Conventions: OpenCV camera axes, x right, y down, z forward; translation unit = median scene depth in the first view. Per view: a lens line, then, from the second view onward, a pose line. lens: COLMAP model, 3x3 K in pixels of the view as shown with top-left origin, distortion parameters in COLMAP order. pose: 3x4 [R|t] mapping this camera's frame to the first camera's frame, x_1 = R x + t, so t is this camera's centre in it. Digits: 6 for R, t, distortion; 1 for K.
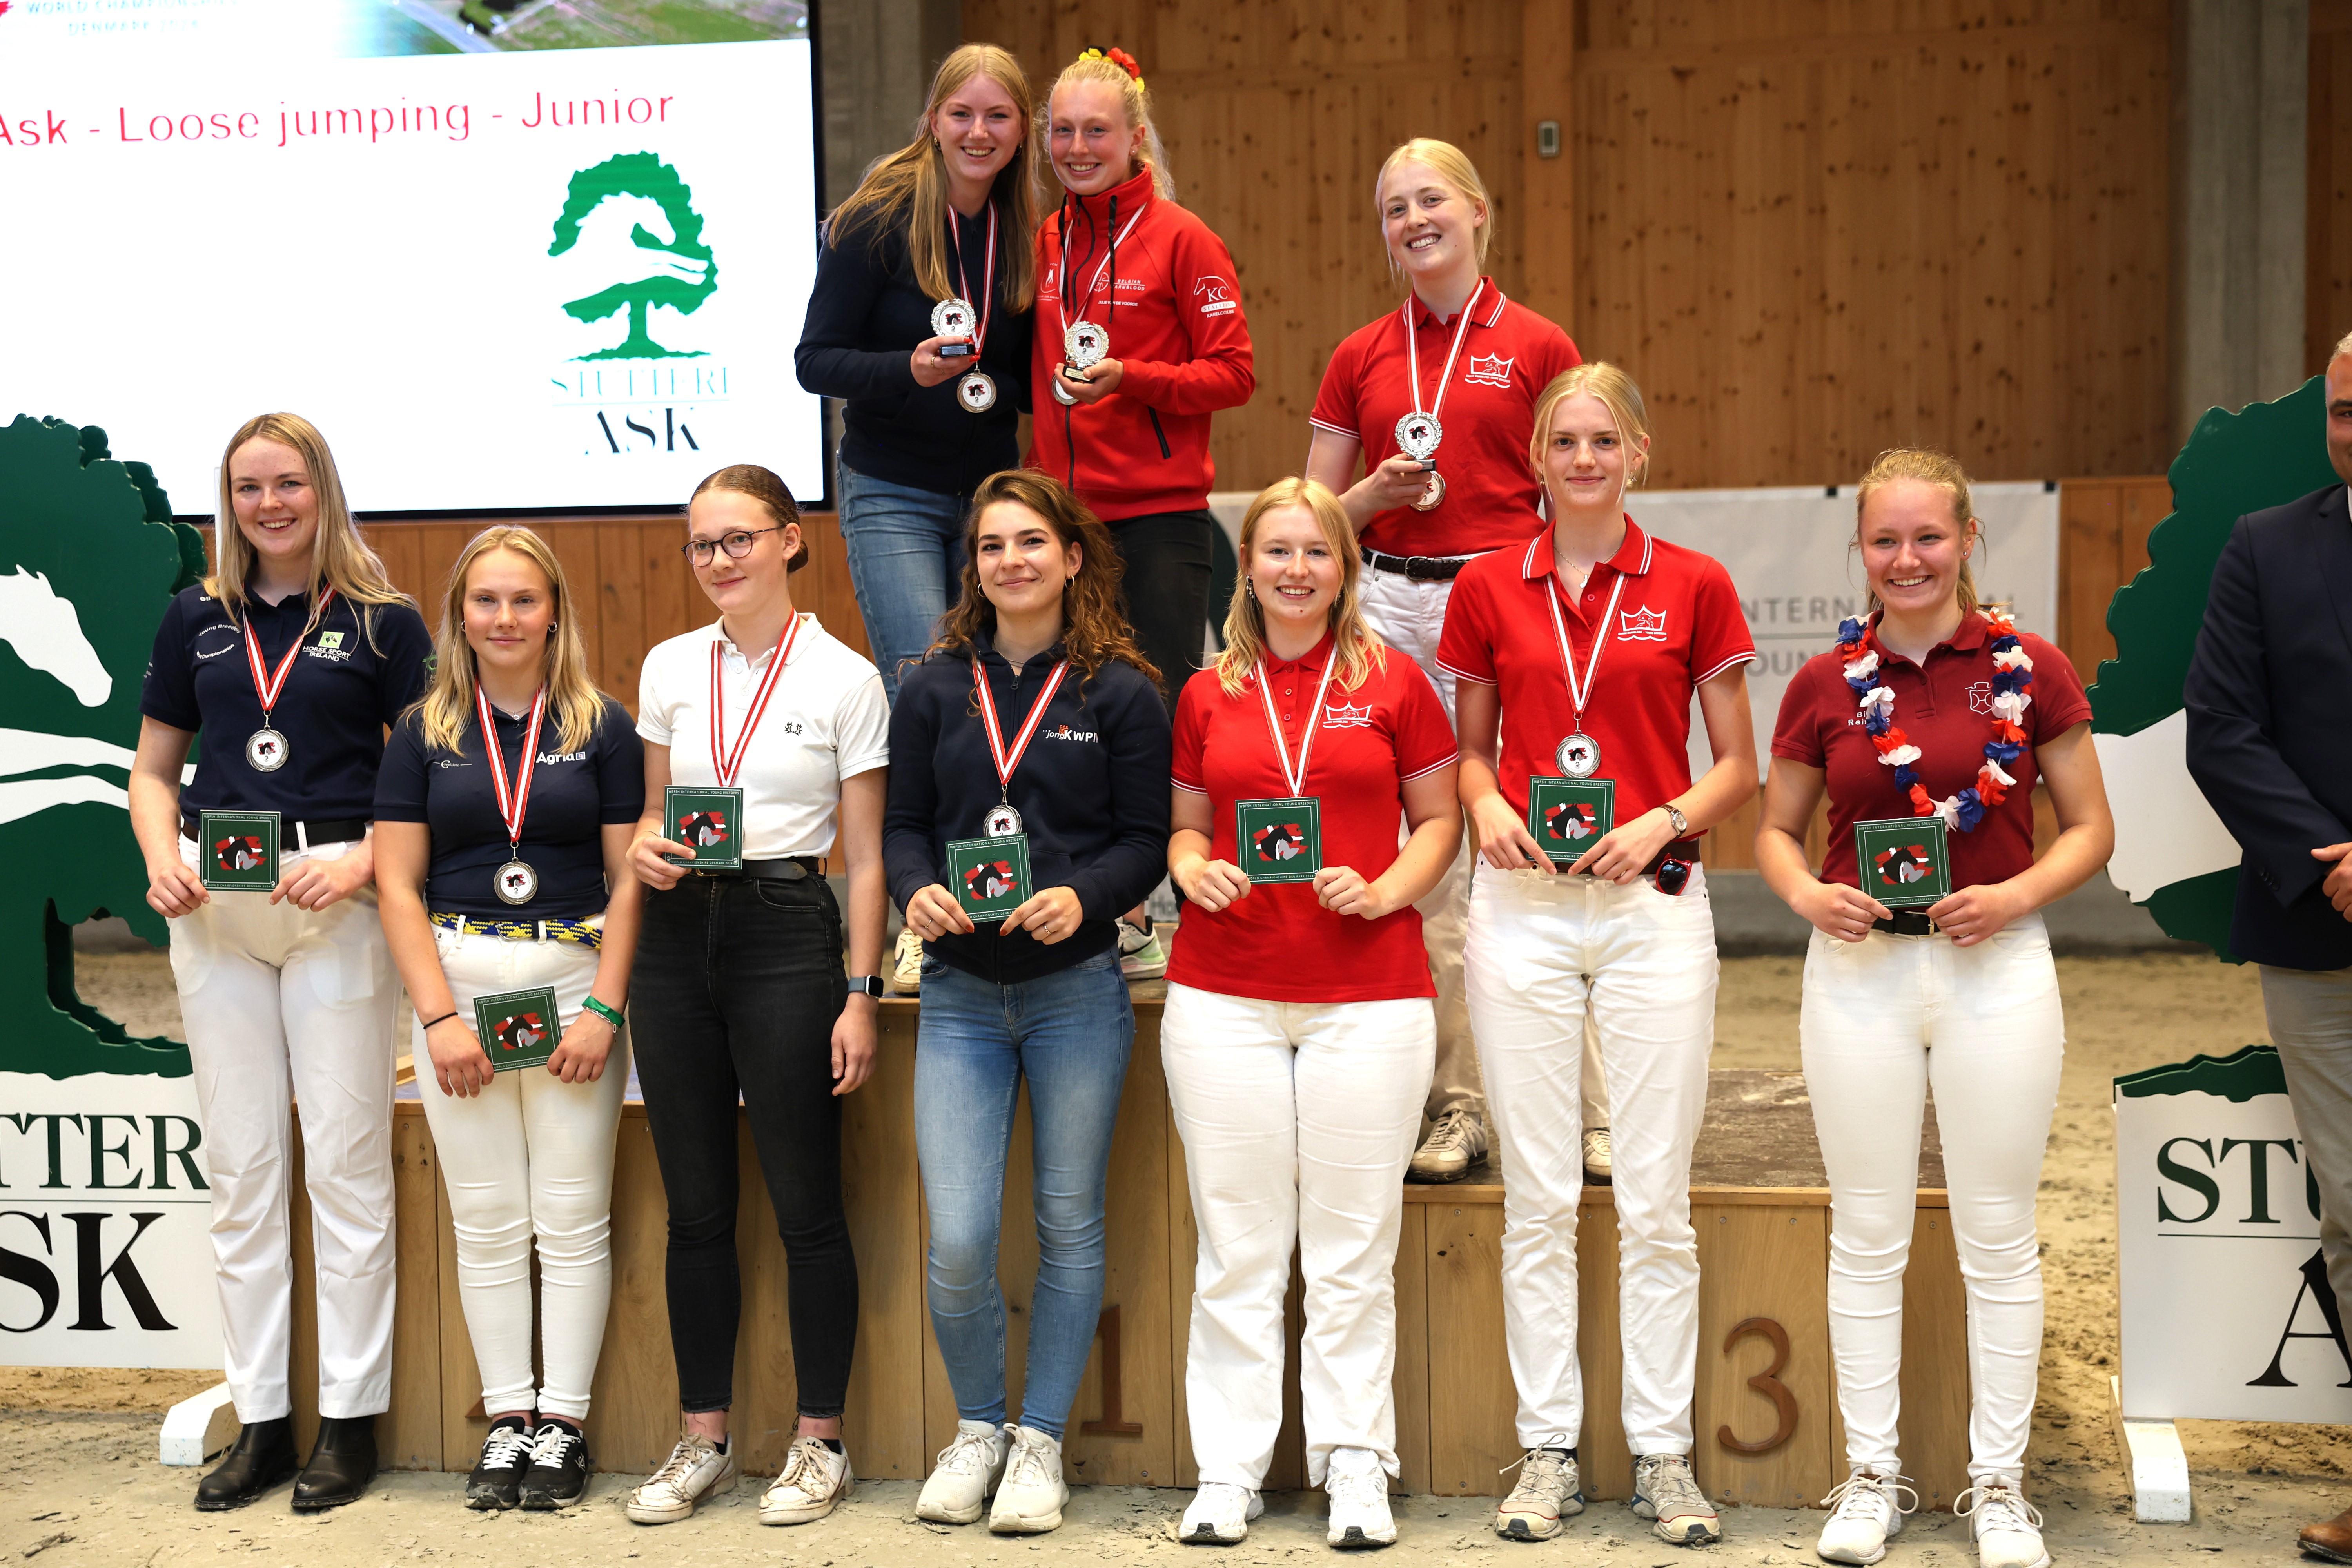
lens RADIAL K [[3984.6, 0, 1182.1], [0, 3984.6, 794.9], [0, 0, 1]] dist [0.214479, -0.020847]
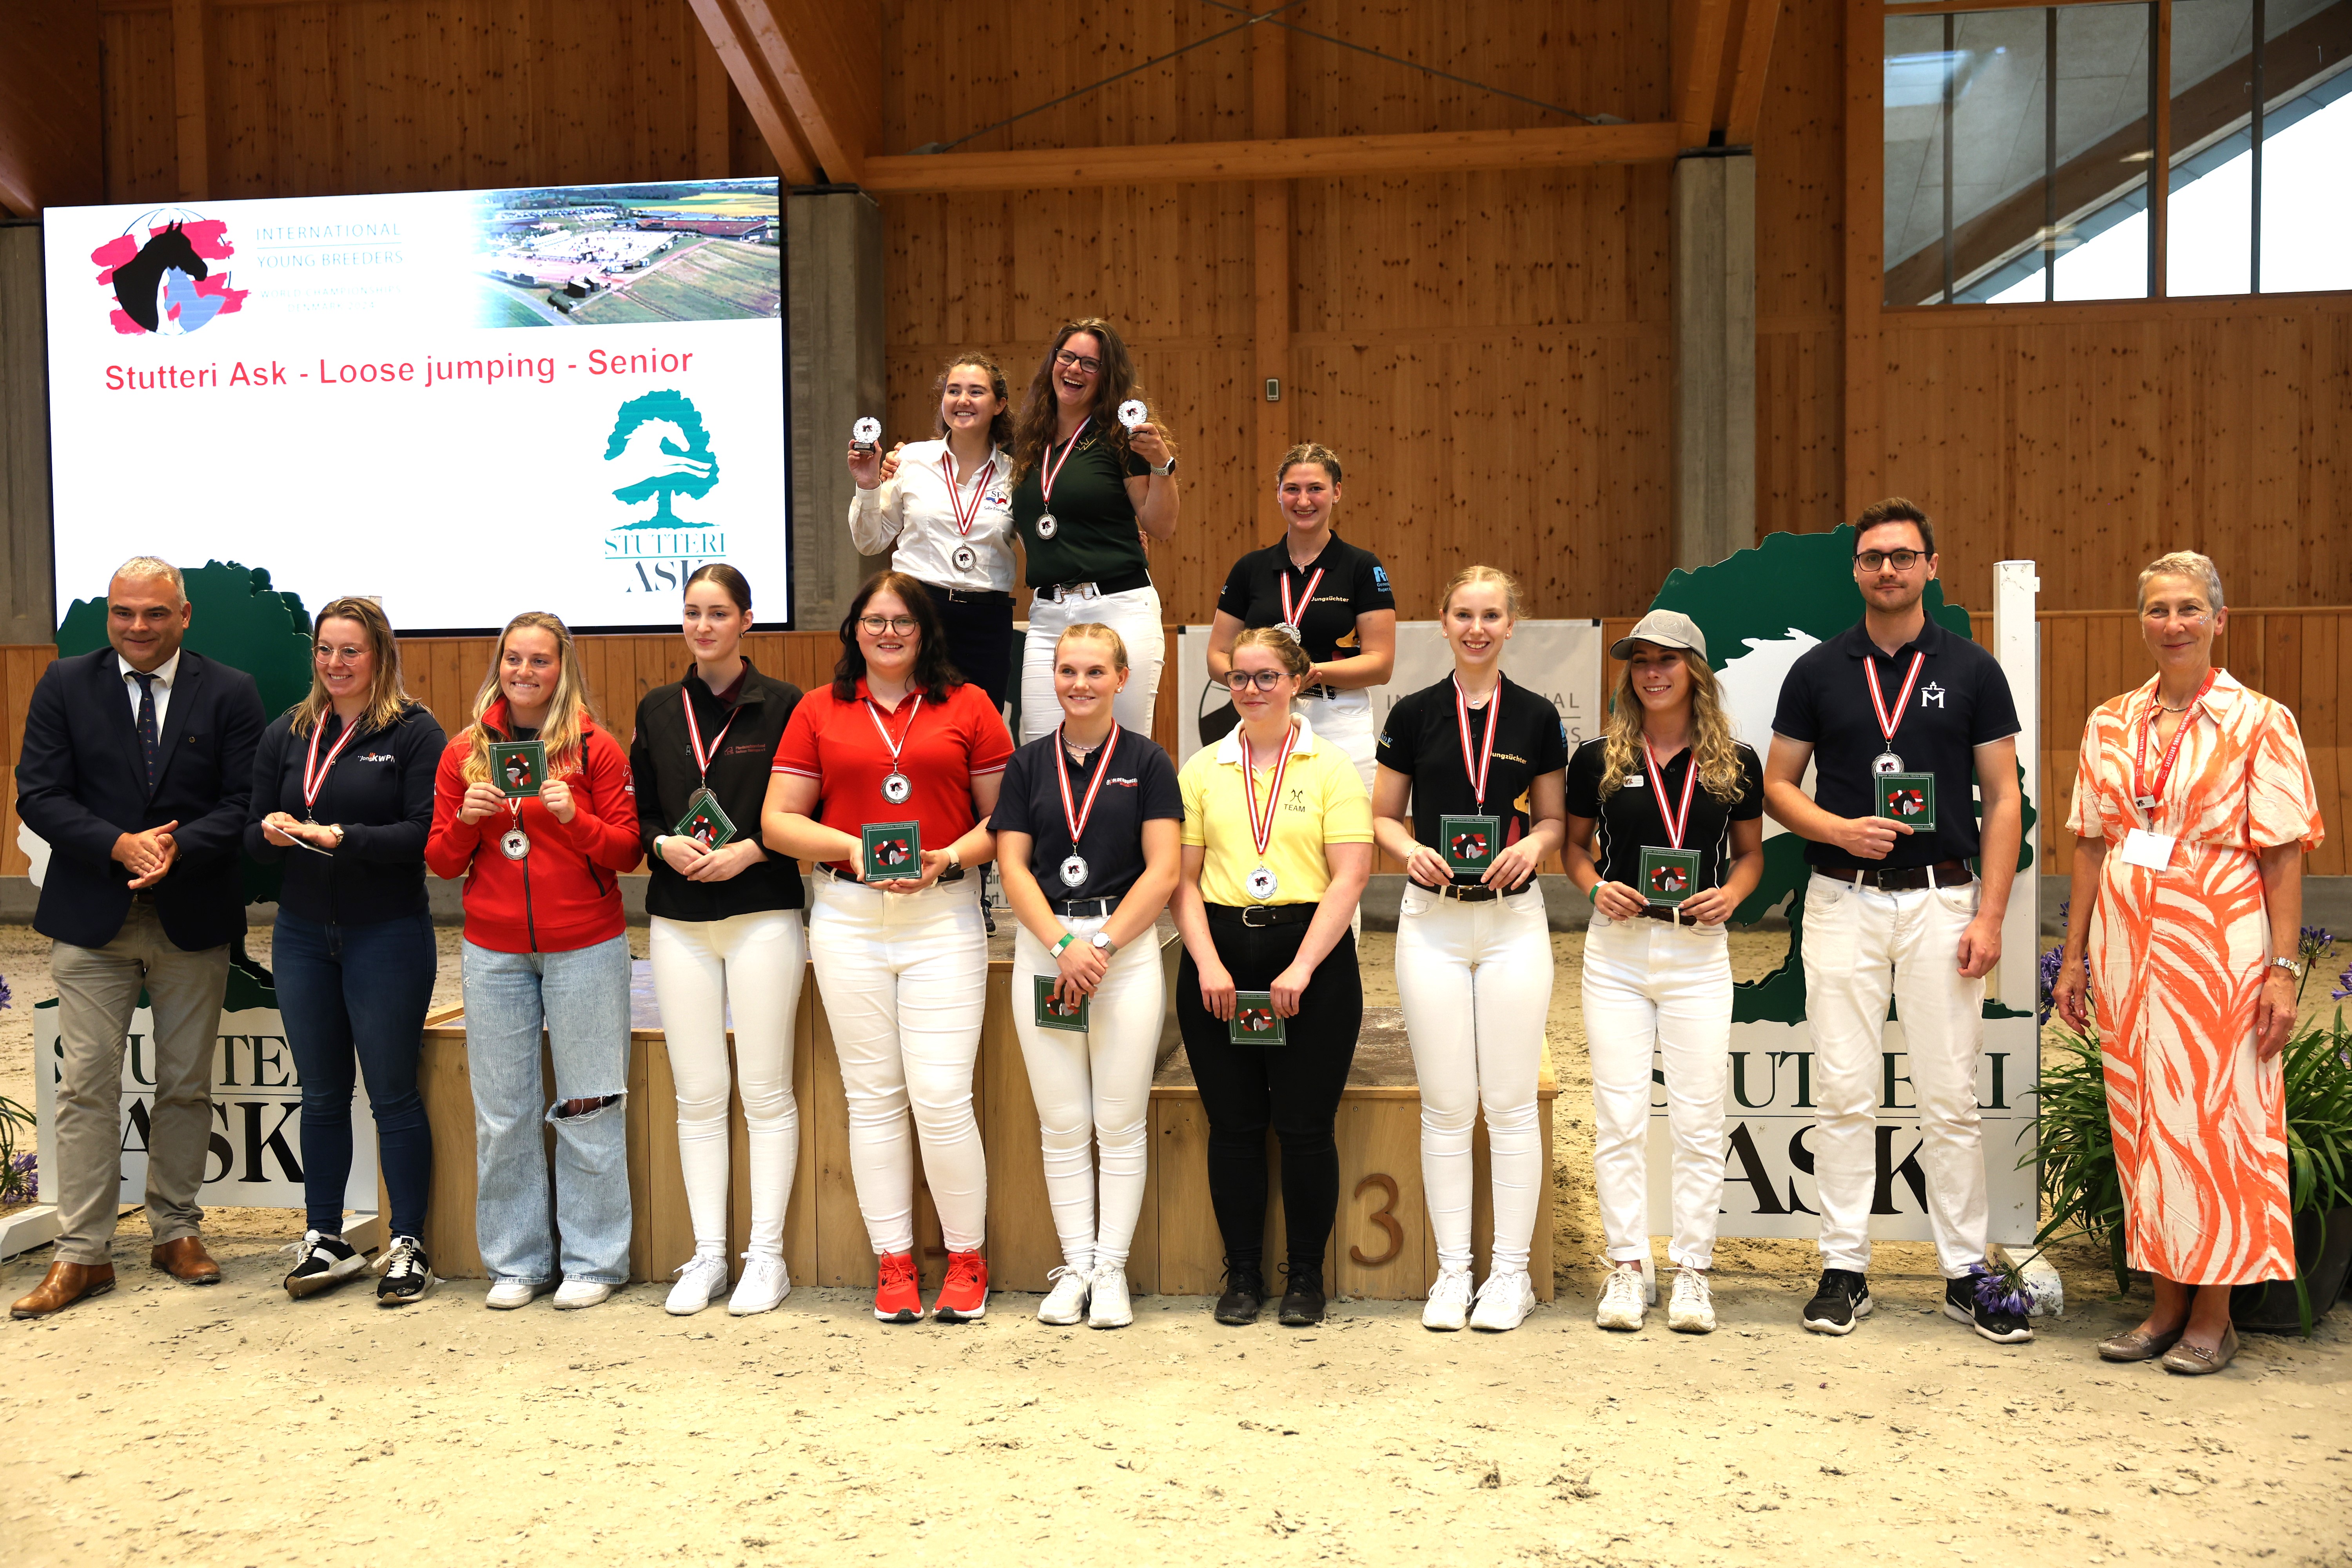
lens RADIAL K [[2623.7, 0, 1218.5], [0, 2623.7, 795.5], [0, 0, 1]] dist [-0.004905, 0.112251]
pose [[0.998235, 0.004753, 0.059199, 0.013543], [-0.004149, 0.999938, -0.010311, 0.000060], [-0.059244, 0.010047, 0.998193, 0.015296]]
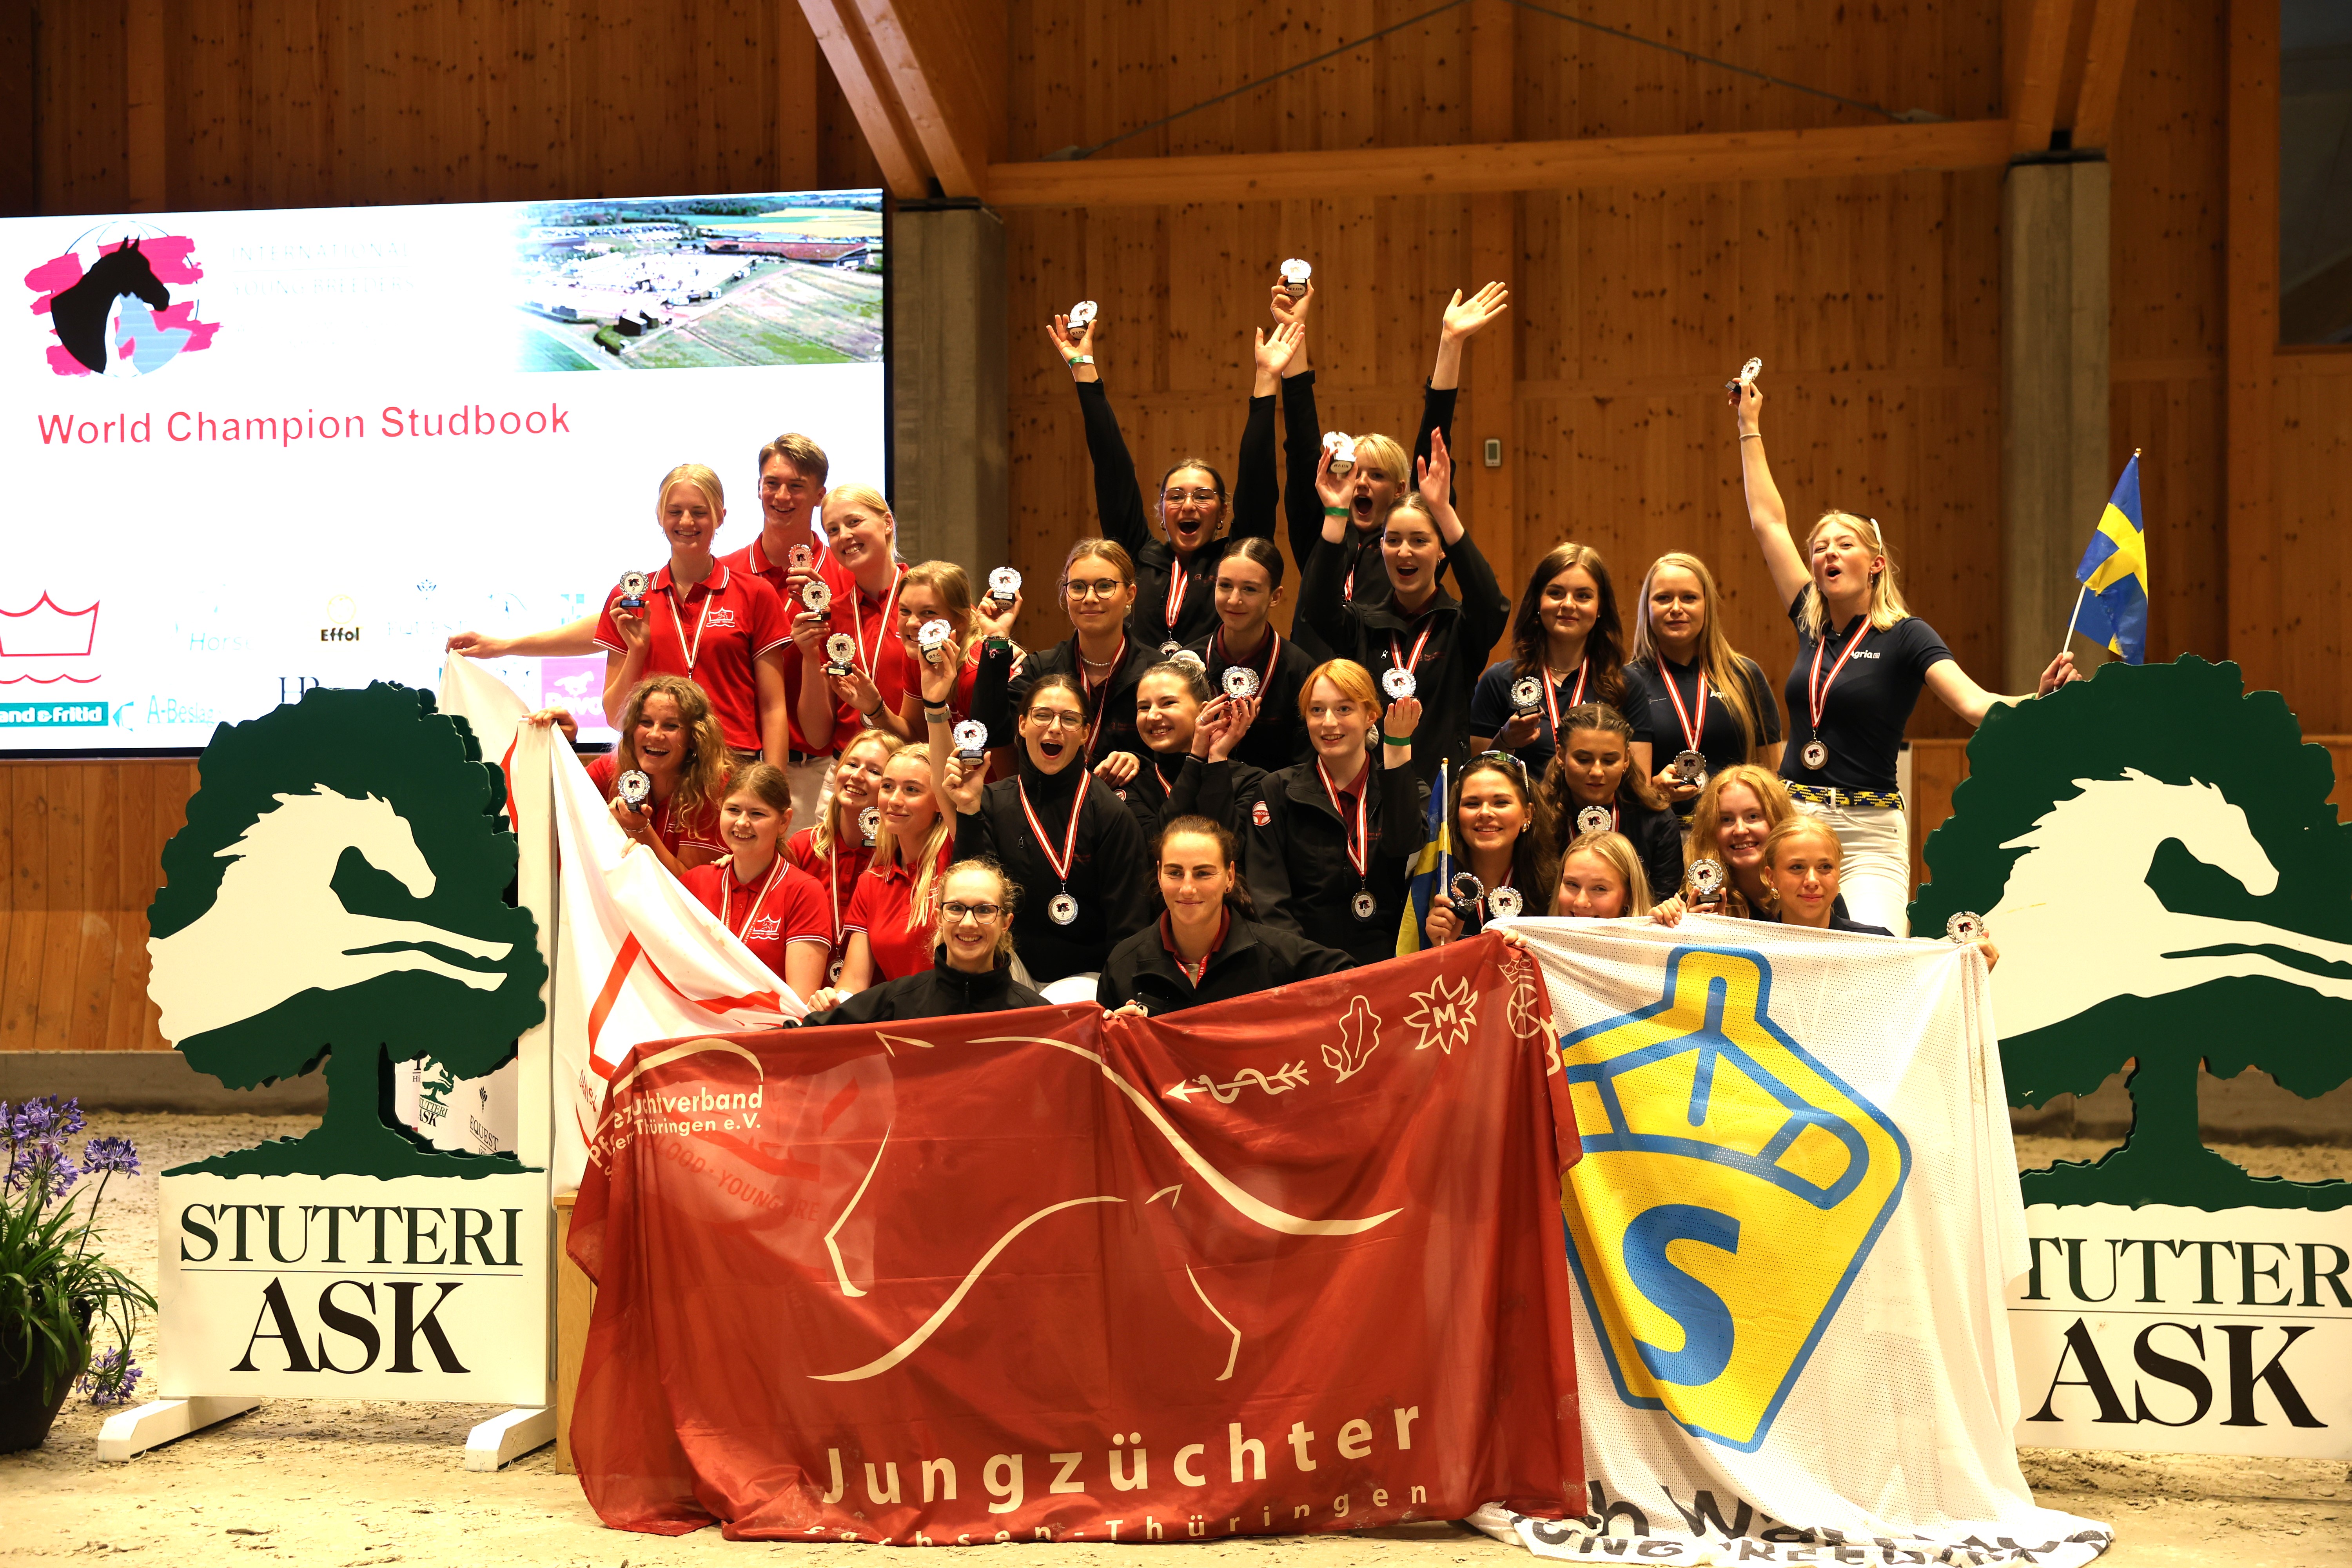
lens RADIAL K [[3882.3, 0, 1174.3], [0, 3882.3, 752.6], [0, 0, 1]] dist [0.179227, 0.158628]
pose [[0.999716, 0.014610, 0.018824, -0.026633], [-0.013298, 0.997595, -0.068023, 0.008487], [-0.019773, 0.067753, 0.997506, -0.170186]]
